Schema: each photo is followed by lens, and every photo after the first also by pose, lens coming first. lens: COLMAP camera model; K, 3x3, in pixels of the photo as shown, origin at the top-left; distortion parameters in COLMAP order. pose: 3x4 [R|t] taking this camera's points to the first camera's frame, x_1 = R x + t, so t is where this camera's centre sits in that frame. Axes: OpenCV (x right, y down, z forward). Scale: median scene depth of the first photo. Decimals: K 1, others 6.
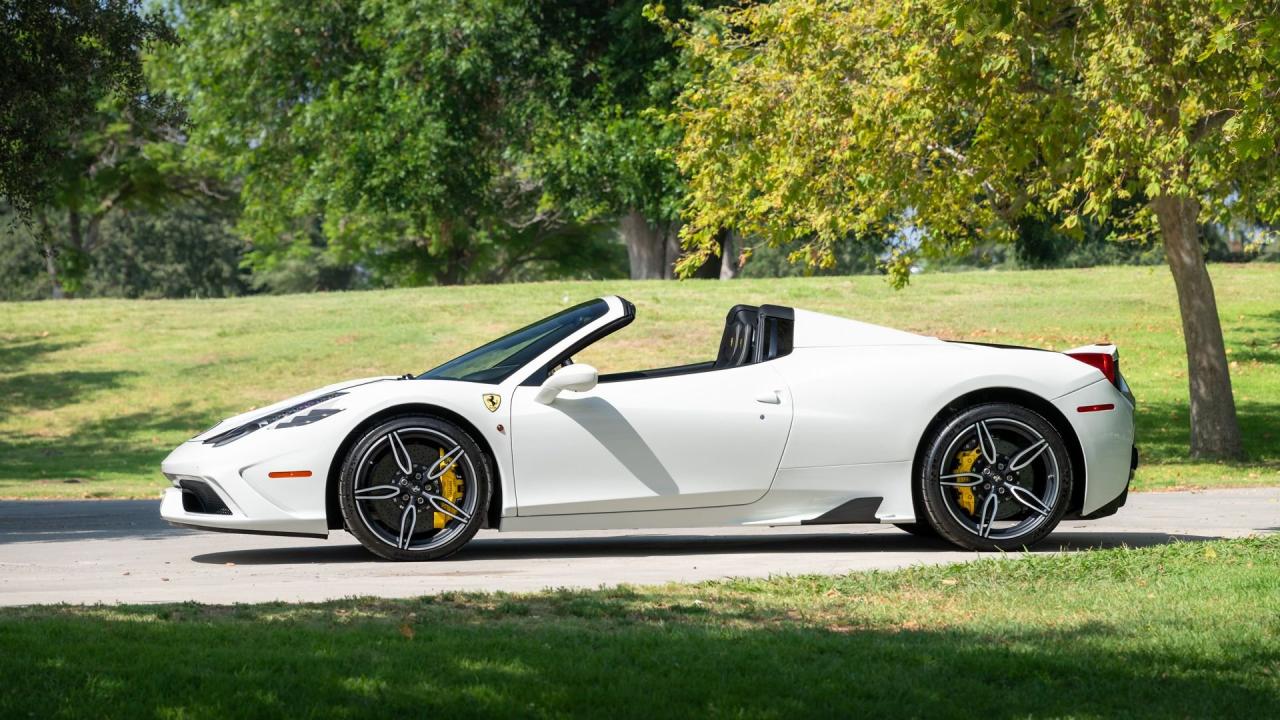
lens RADIAL K [[4587.5, 0, 640.0], [0, 4587.5, 360.0], [0, 0, 1]] dist [0.032270, -1.862905]
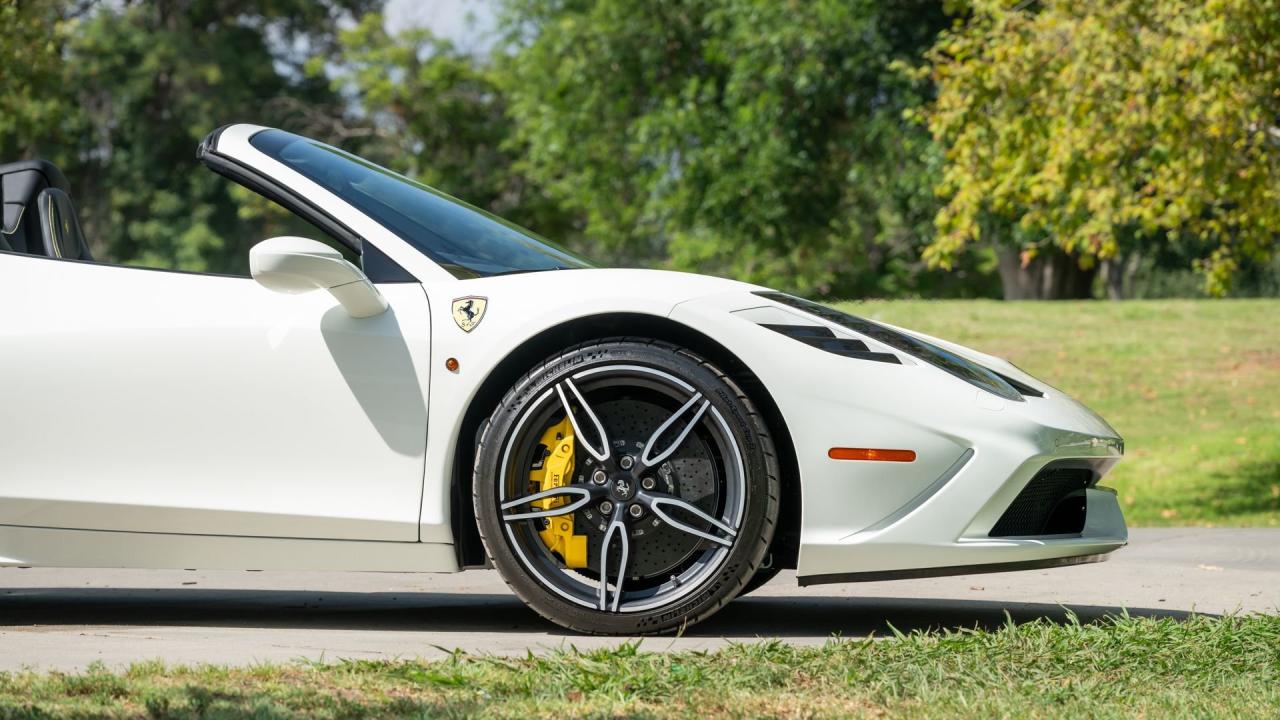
lens RADIAL K [[4465.4, 0, 640.0], [0, 4465.4, 360.0], [0, 0, 1]] dist [-0.234900, -0.202791]
pose [[0.996261, 0.014214, -0.085218, 0.025063], [-0.014866, 0.999865, -0.007021, 0.005228], [0.085107, 0.008261, 0.996338, 0.198727]]
